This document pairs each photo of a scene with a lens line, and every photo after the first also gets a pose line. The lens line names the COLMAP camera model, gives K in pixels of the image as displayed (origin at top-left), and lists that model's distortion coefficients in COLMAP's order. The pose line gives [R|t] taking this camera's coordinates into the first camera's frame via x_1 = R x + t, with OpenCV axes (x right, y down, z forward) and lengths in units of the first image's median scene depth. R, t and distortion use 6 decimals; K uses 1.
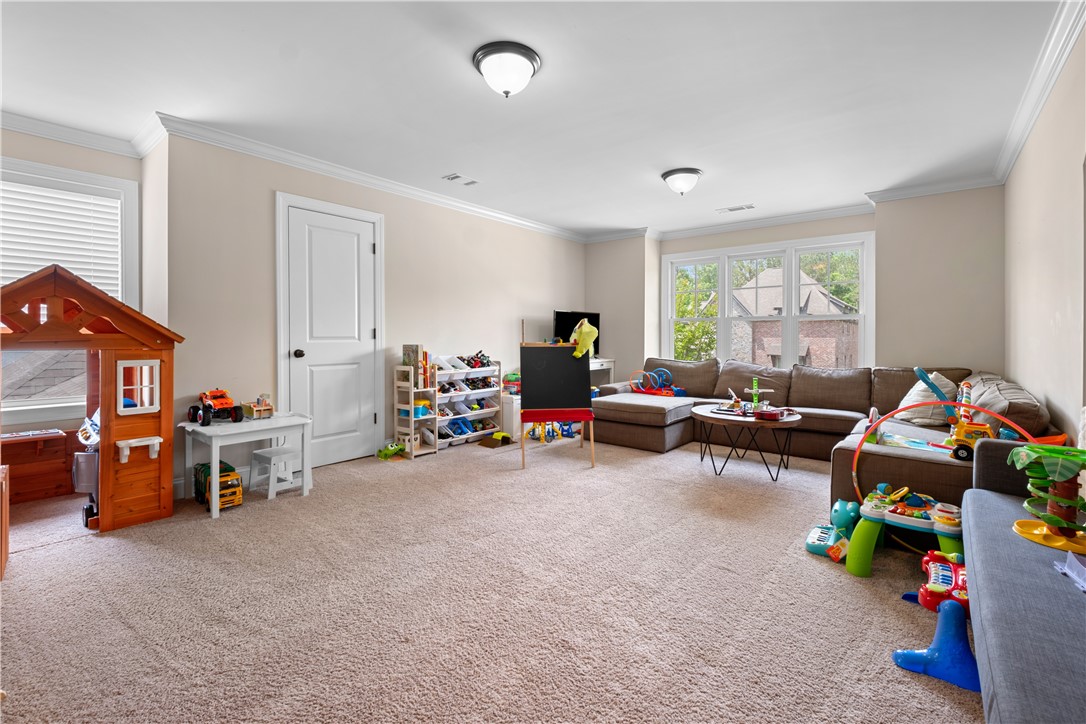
lens RADIAL K [[472.4, 0, 547.0], [0, 472.4, 334.9], [0, 0, 1]] dist [-0.003070, -0.000488]
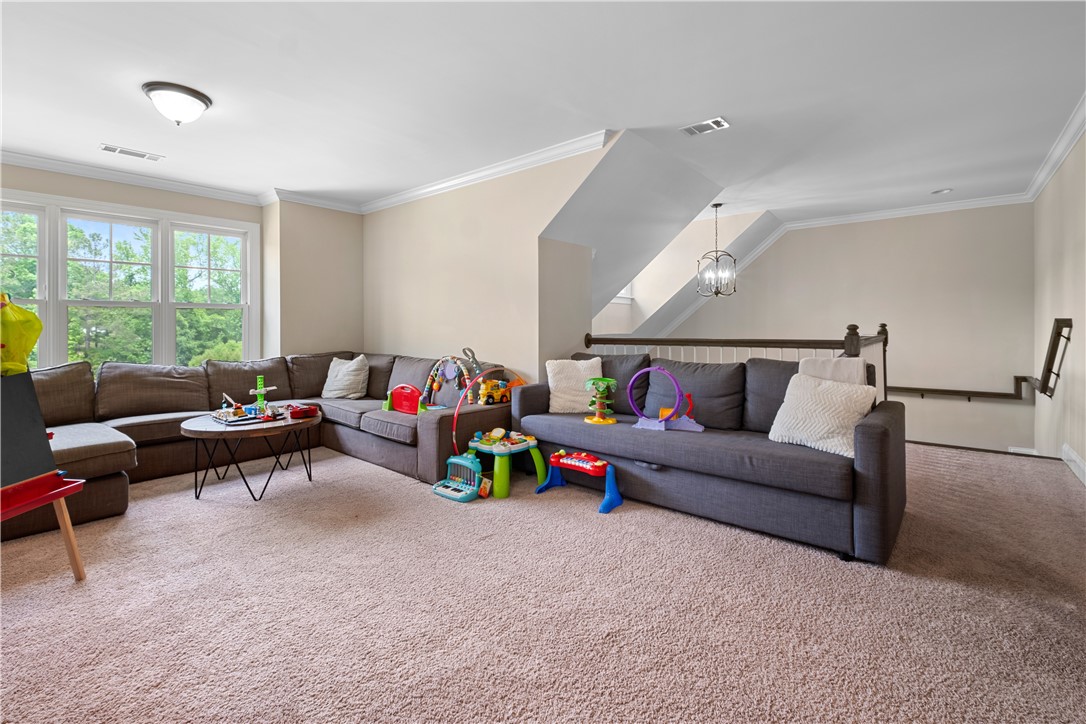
lens RADIAL K [[472.4, 0, 539.4], [0, 472.4, 323.8], [0, 0, 1]] dist [-0.003070, -0.000488]
pose [[0.038710, 0.000361, 0.999250, -0.410076], [0.003697, 0.999993, -0.000505, -0.001041], [-0.999244, 0.003714, 0.038709, 0.473314]]
